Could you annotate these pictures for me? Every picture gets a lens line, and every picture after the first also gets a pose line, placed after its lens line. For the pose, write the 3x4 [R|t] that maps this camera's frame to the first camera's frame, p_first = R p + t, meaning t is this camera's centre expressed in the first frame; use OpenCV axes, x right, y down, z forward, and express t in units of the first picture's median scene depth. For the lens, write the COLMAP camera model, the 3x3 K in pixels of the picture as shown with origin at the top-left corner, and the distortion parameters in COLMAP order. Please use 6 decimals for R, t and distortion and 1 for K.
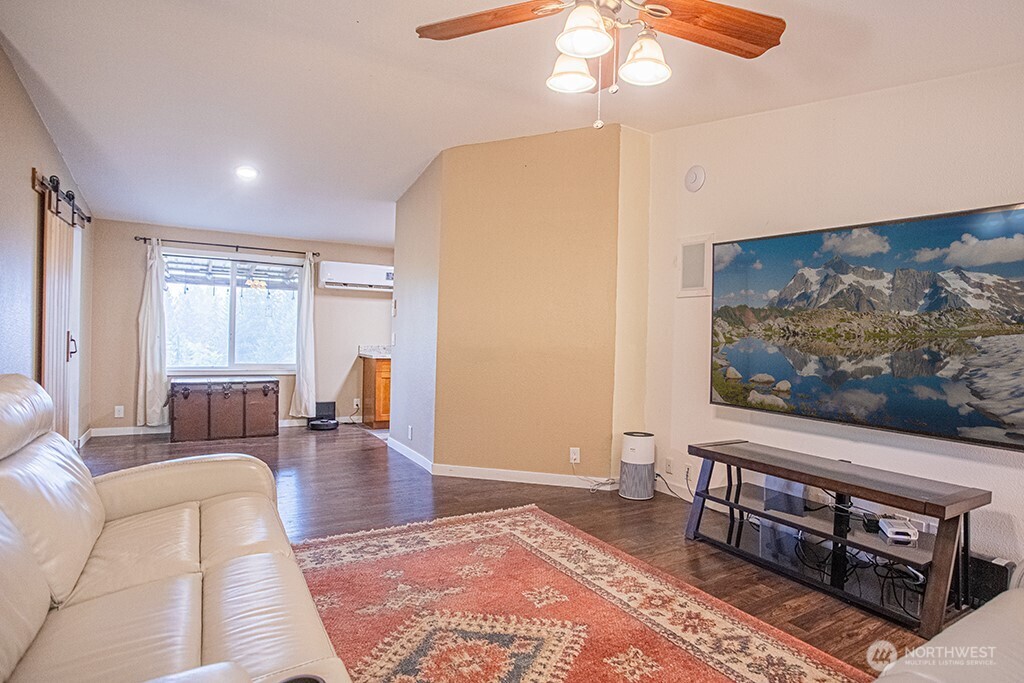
lens RADIAL K [[541.7, 0, 511.0], [0, 541.7, 340.4], [0, 0, 1]] dist [-0.054064, 0.020143]
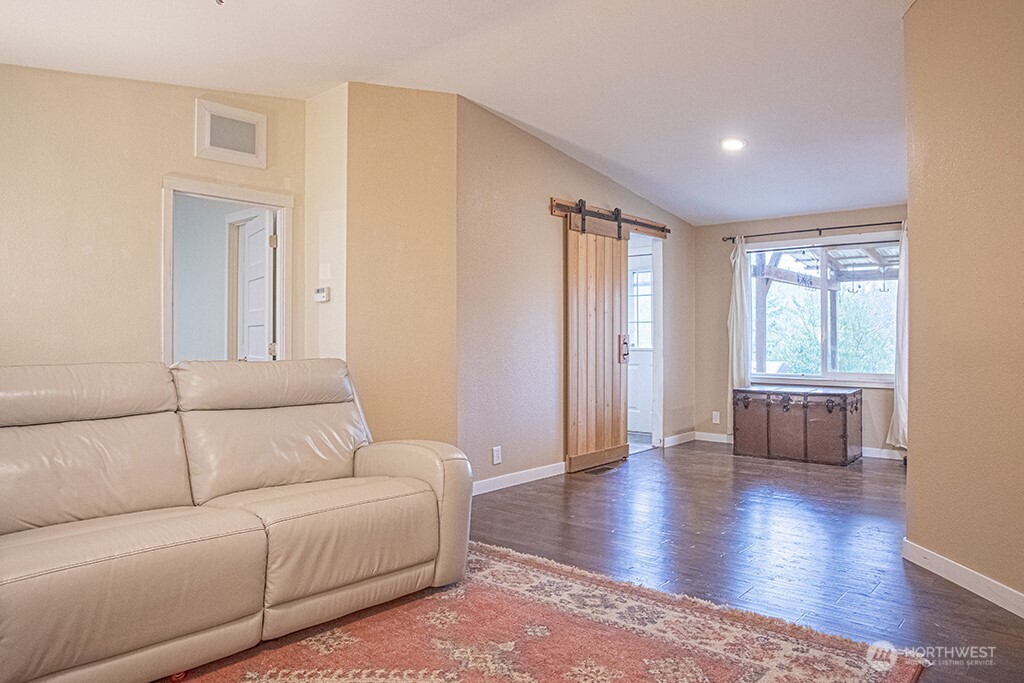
lens RADIAL K [[628.5, 0, 511.9], [0, 628.5, 332.2], [0, 0, 1]] dist [-0.005931, -0.001055]
pose [[0.397970, -0.030244, -0.916900, 0.205454], [0.004354, 0.999507, -0.031079, 0.012065], [0.917388, 0.008376, 0.397906, 0.206299]]
